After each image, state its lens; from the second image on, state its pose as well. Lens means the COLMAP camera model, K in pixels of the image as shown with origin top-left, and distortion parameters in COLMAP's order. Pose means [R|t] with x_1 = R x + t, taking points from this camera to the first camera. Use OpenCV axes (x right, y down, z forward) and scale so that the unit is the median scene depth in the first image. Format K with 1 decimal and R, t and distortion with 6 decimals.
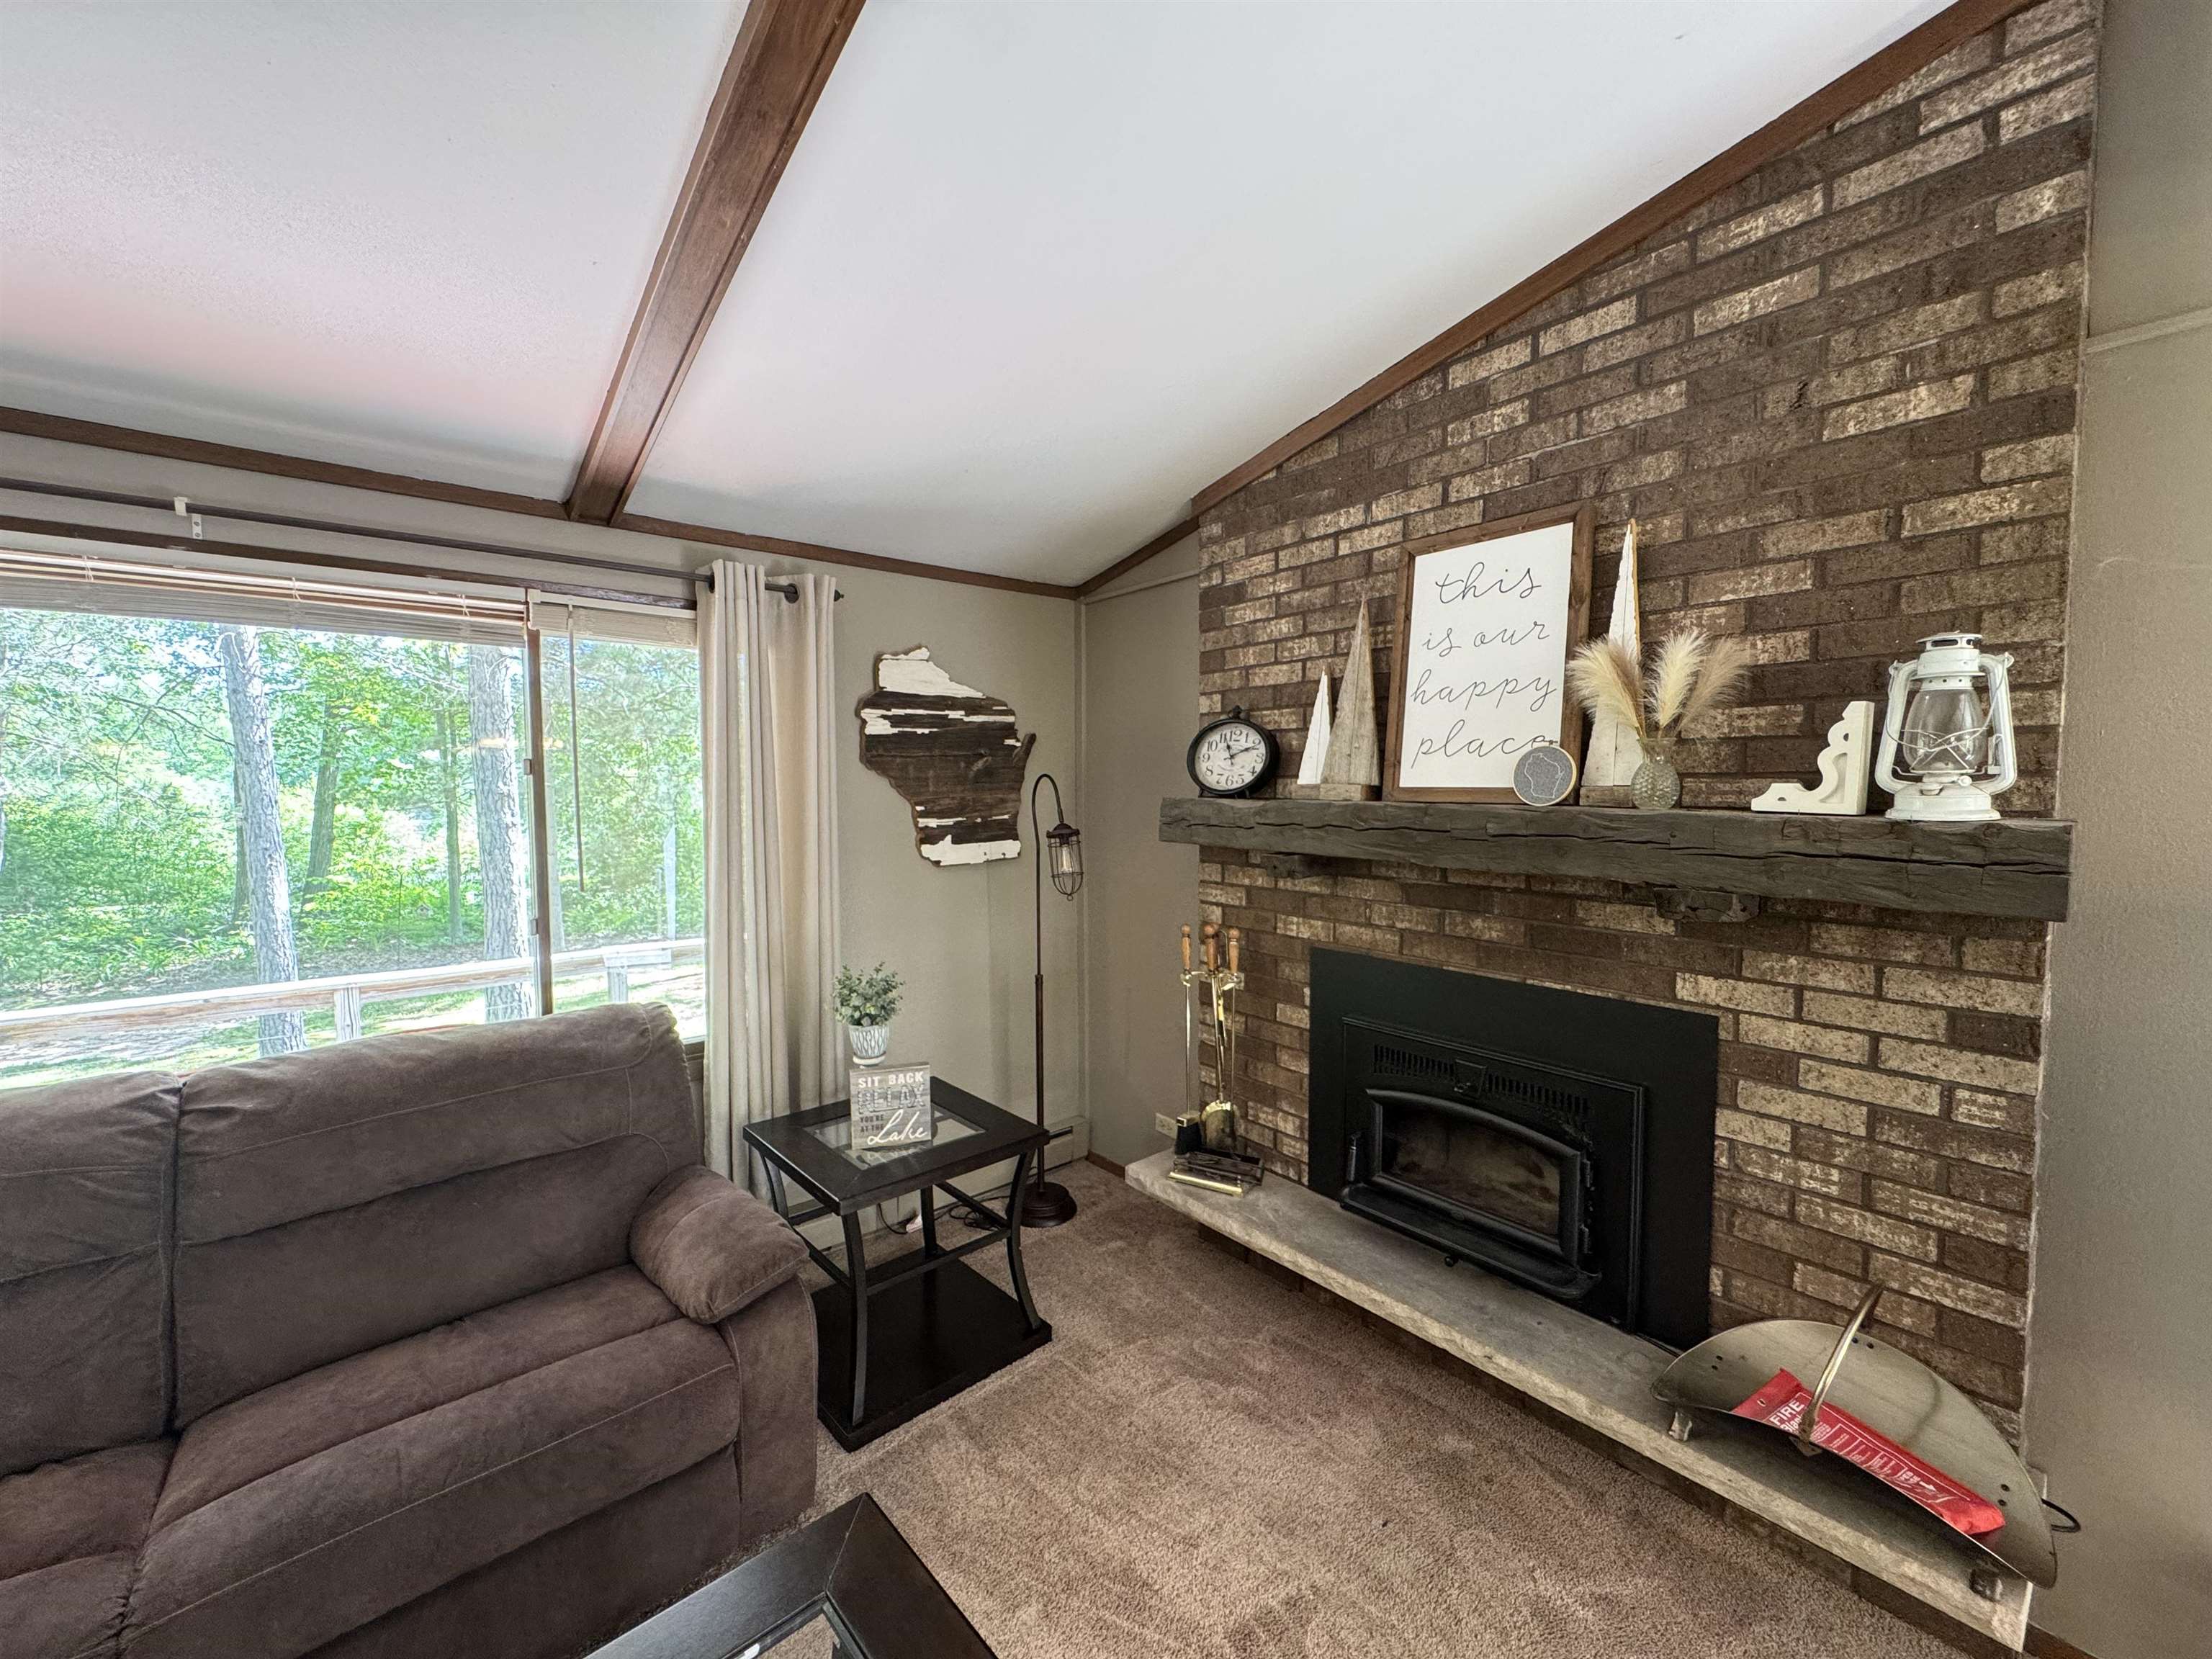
lens RADIAL K [[883.8, 0, 1103.2], [0, 883.8, 829.6], [0, 0, 1]] dist [-0.002031, 0.001047]
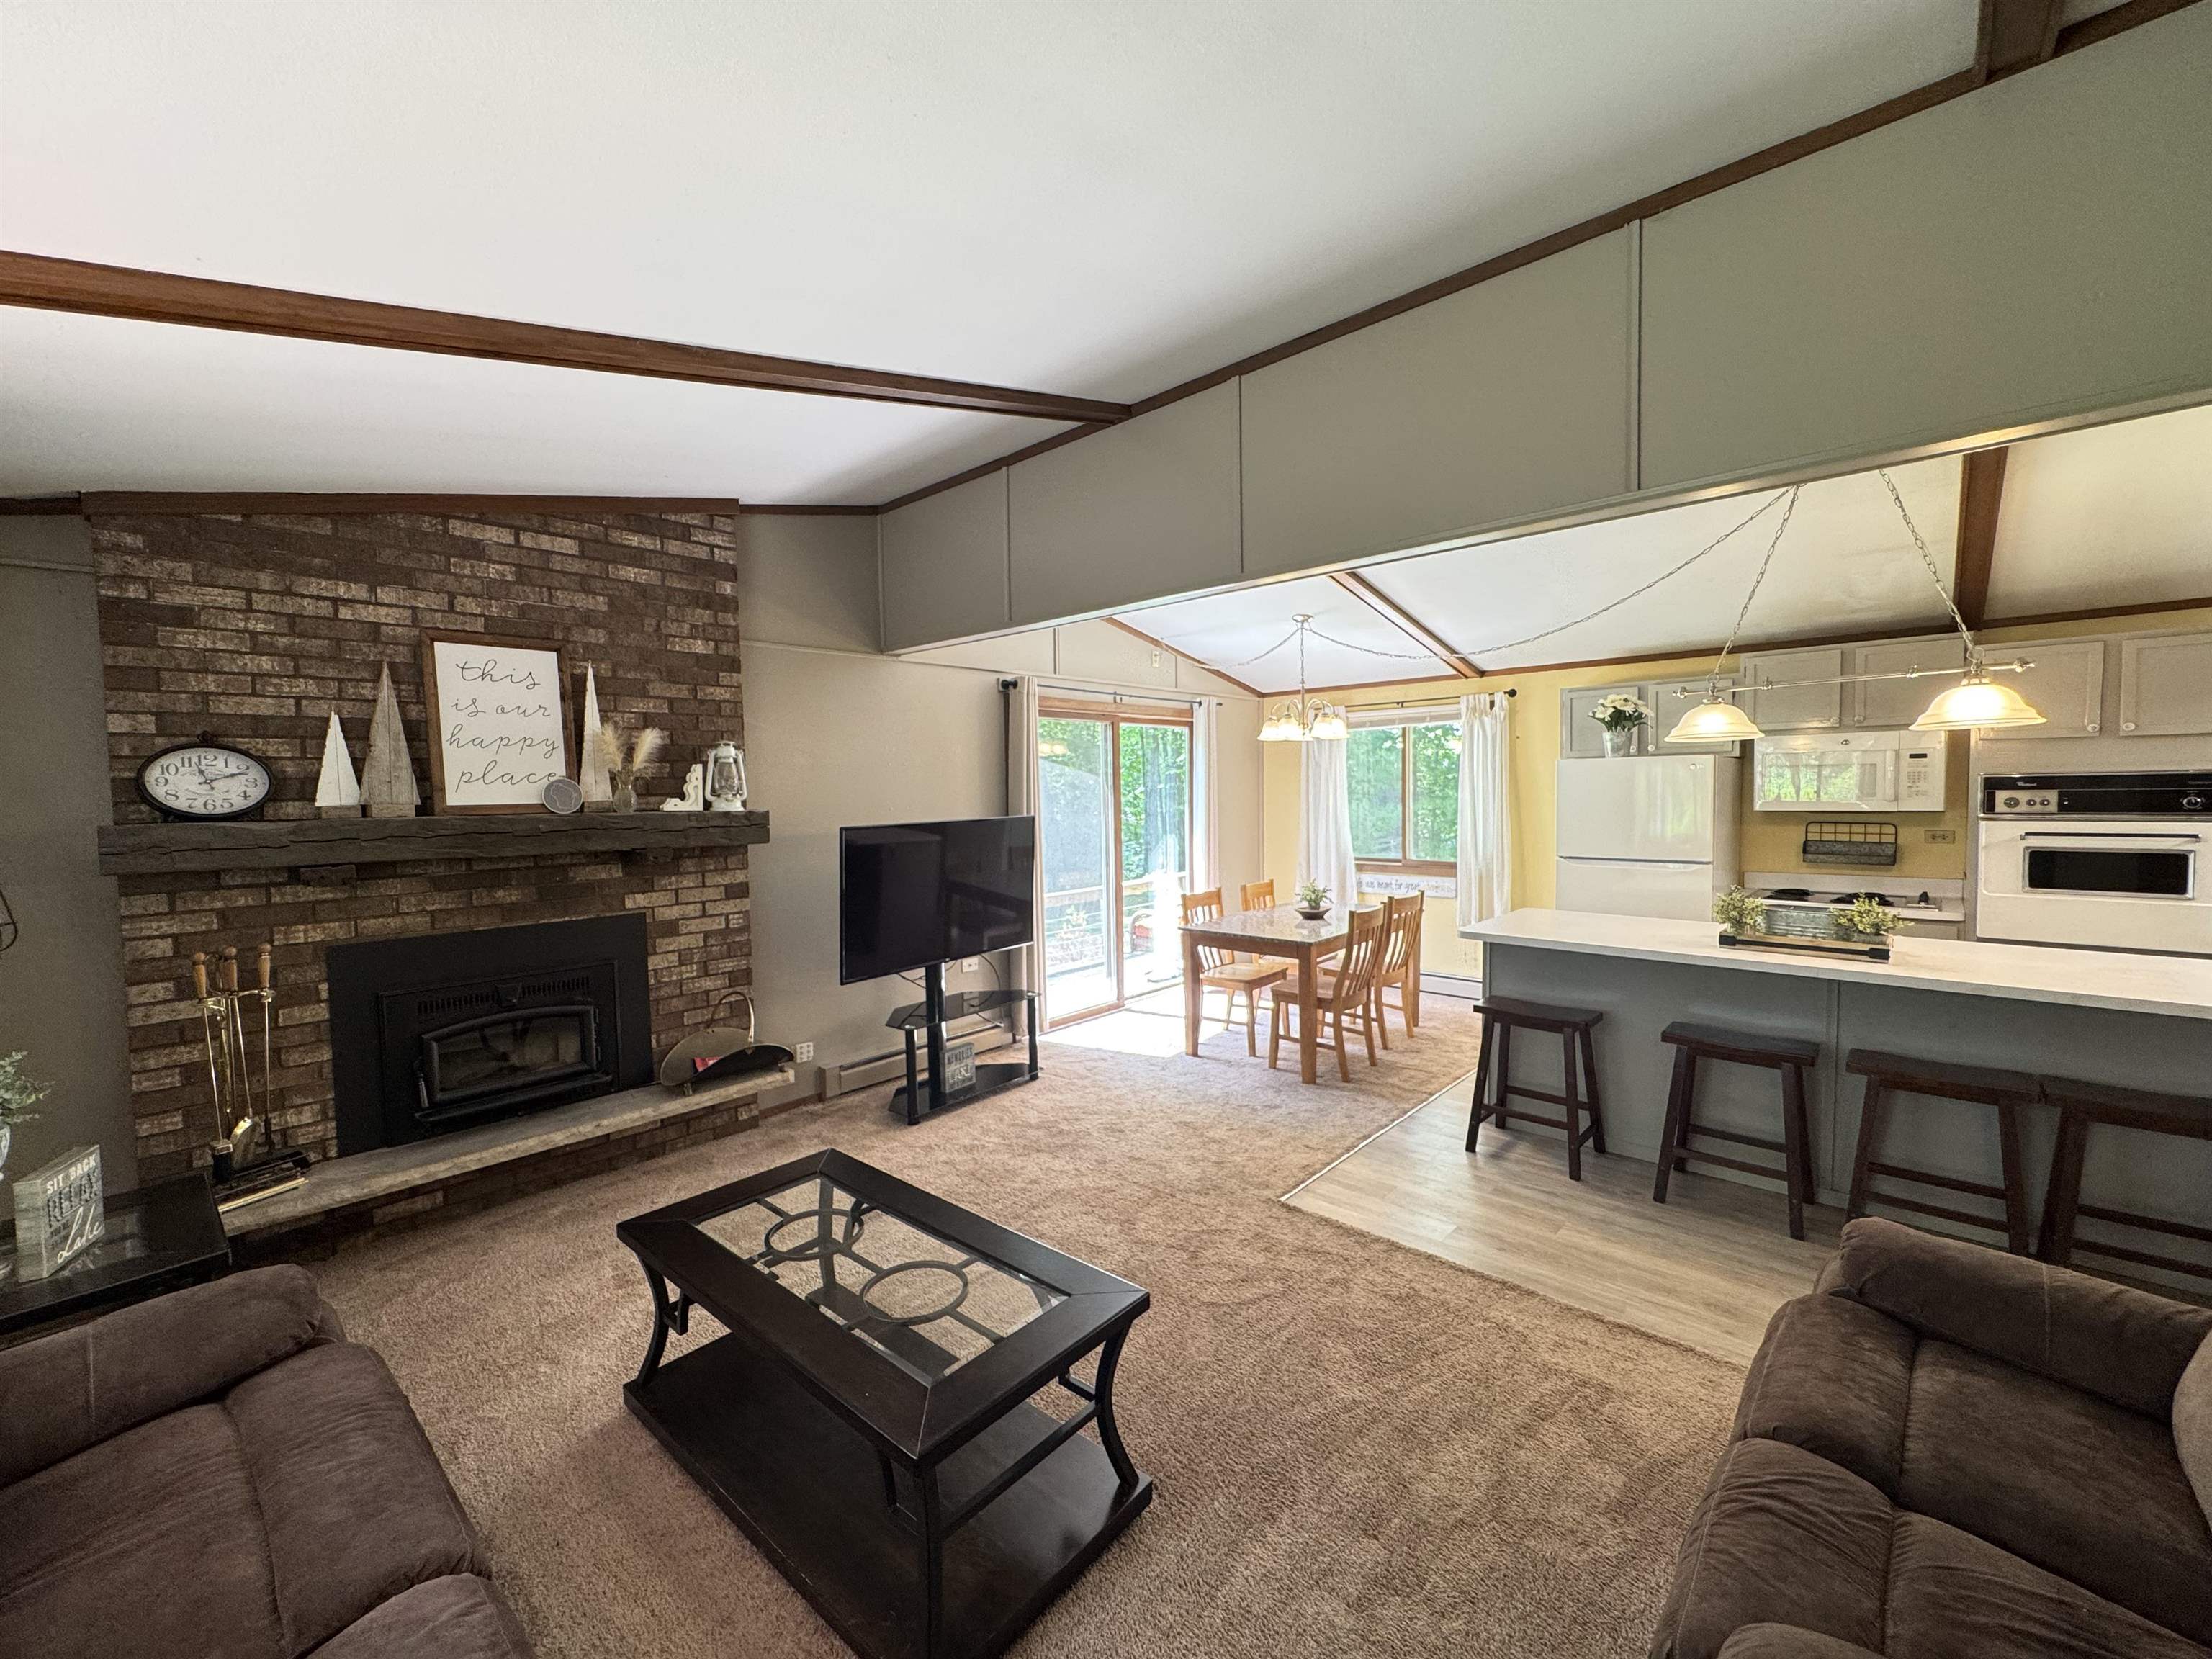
lens RADIAL K [[883.8, 0, 1108.5], [0, 883.8, 830.7], [0, 0, 1]] dist [-0.002031, 0.001047]
pose [[-0.126301, -0.041438, 0.991126, -1.174522], [0.073318, 0.996005, 0.050984, -0.002879], [-0.989279, 0.079107, -0.122758, 0.134529]]
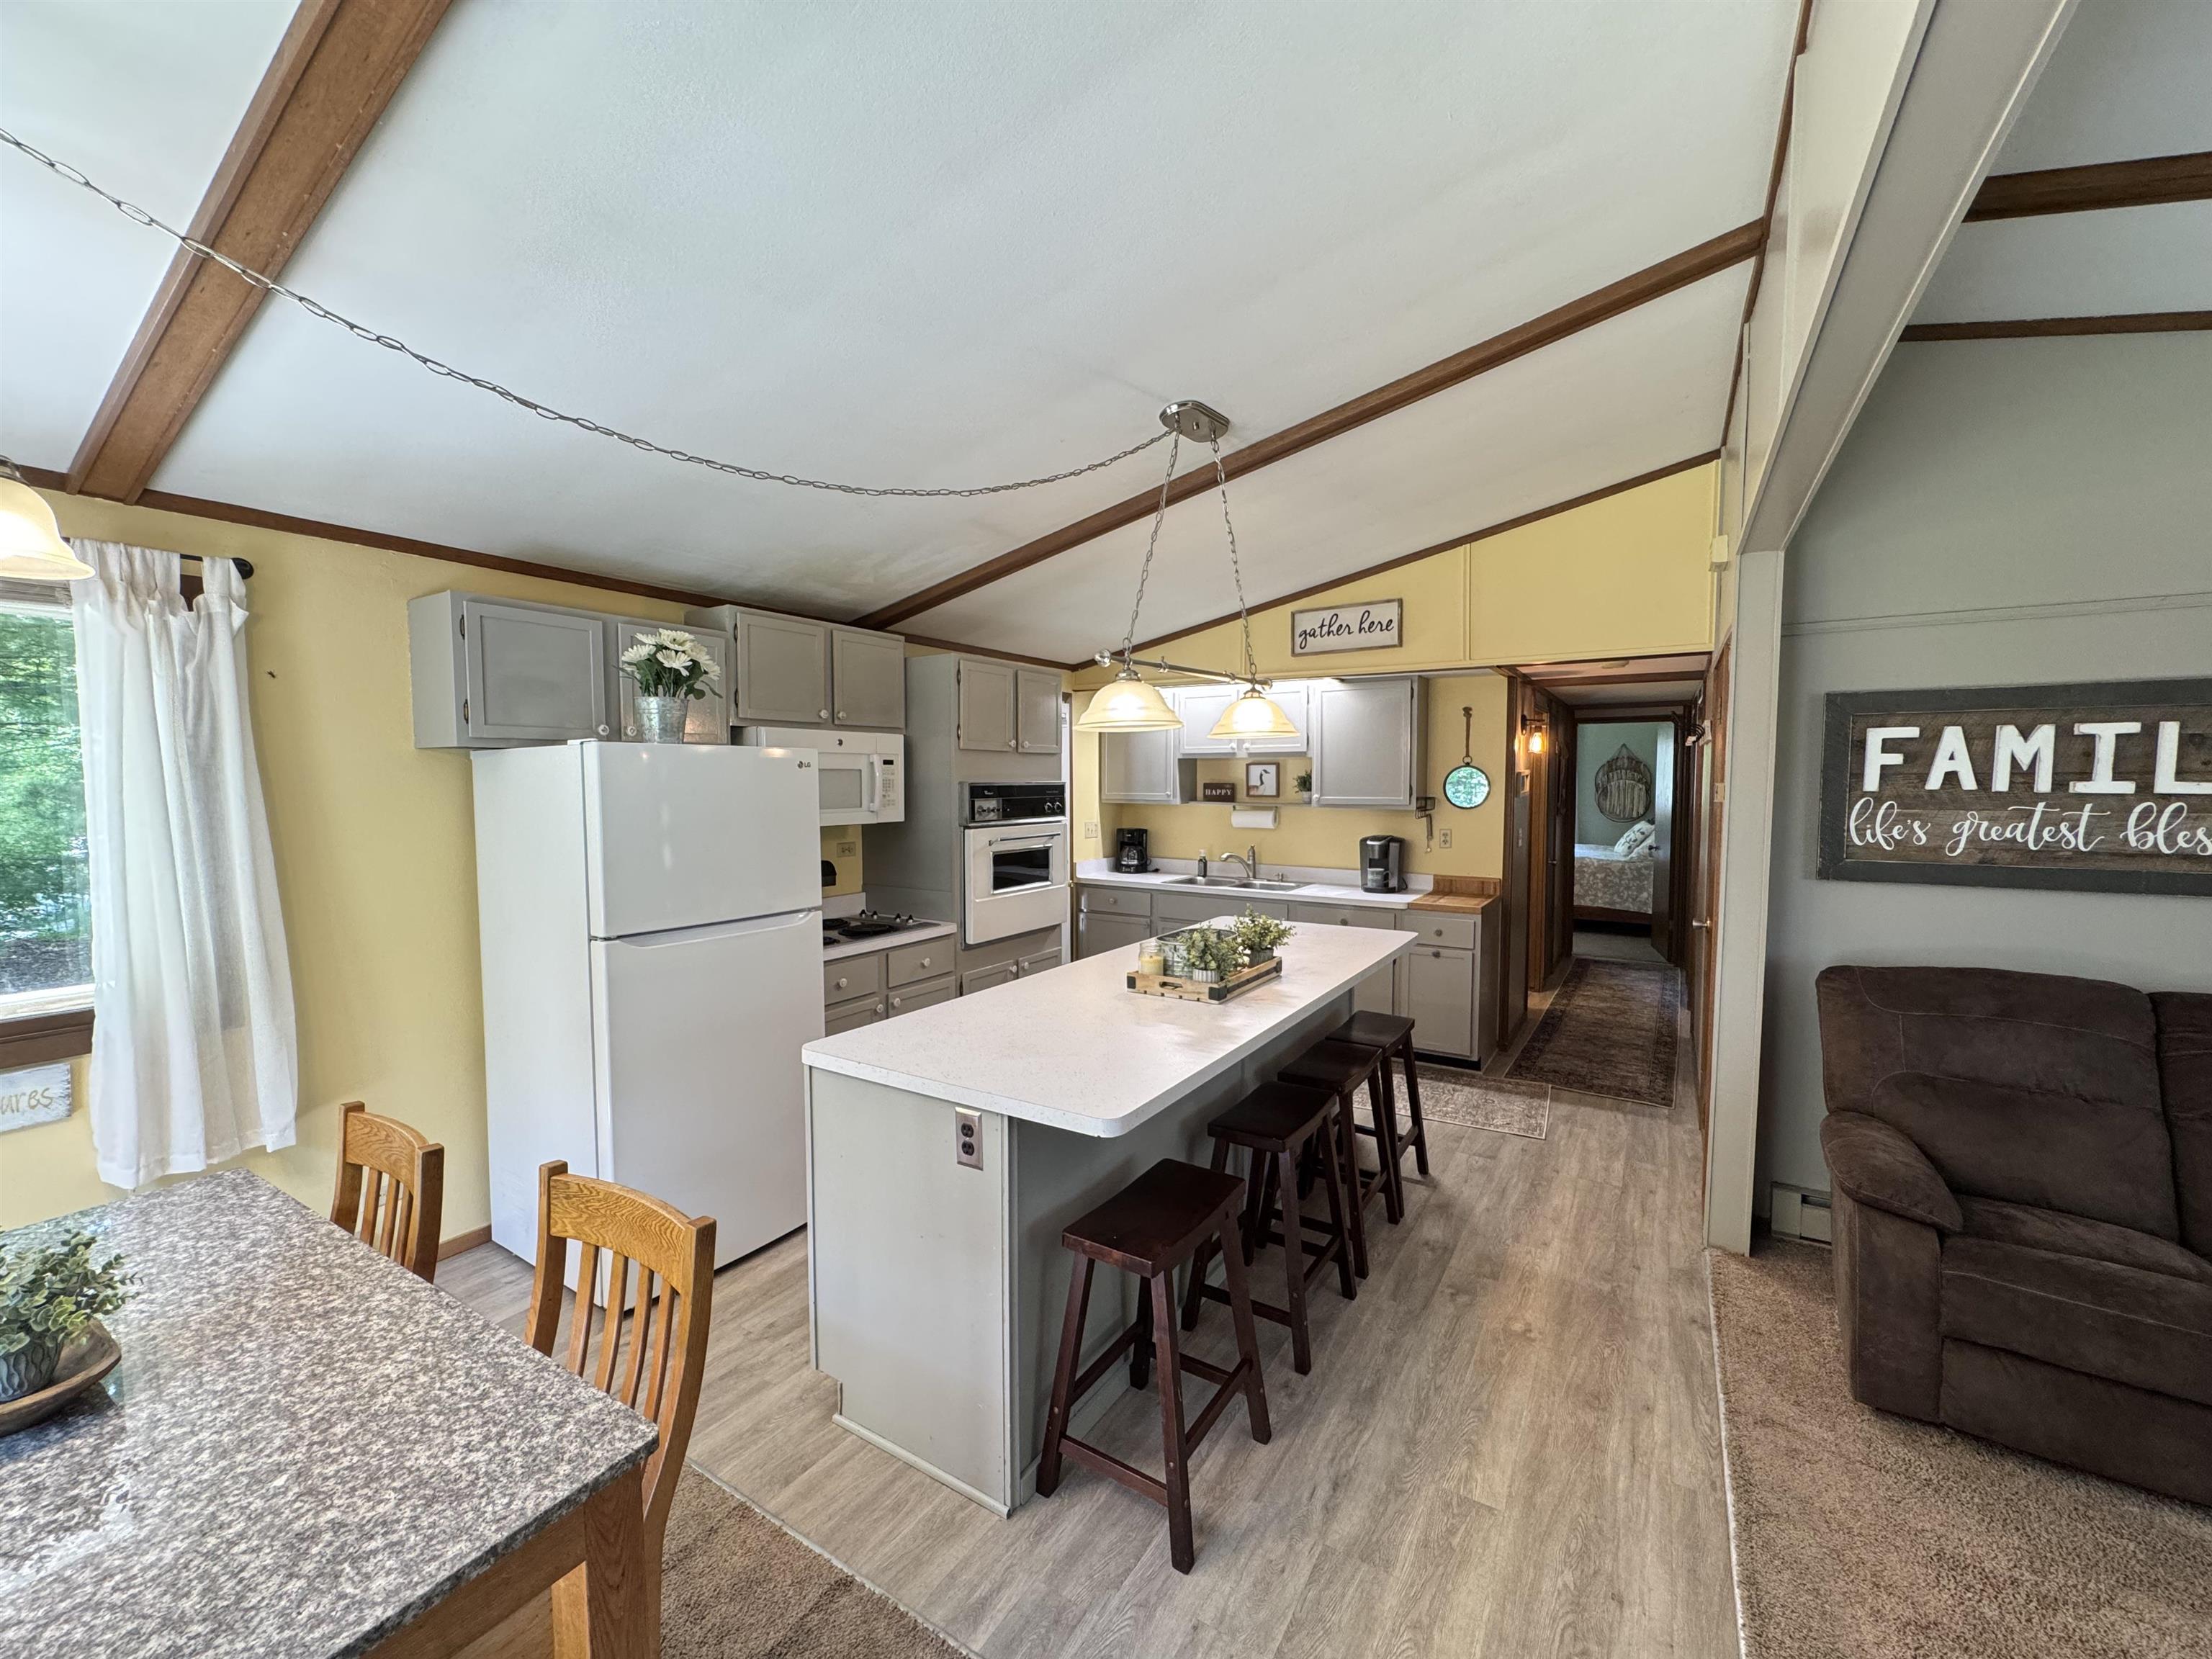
lens RADIAL K [[883.8, 0, 1100.0], [0, 883.8, 828.4], [0, 0, 1]] dist [-0.002031, 0.001047]
pose [[-0.953292, 0.024680, -0.301042, 0.630154], [-0.008942, 0.993913, 0.109801, -0.003419], [0.301919, 0.107365, -0.947269, -0.043810]]
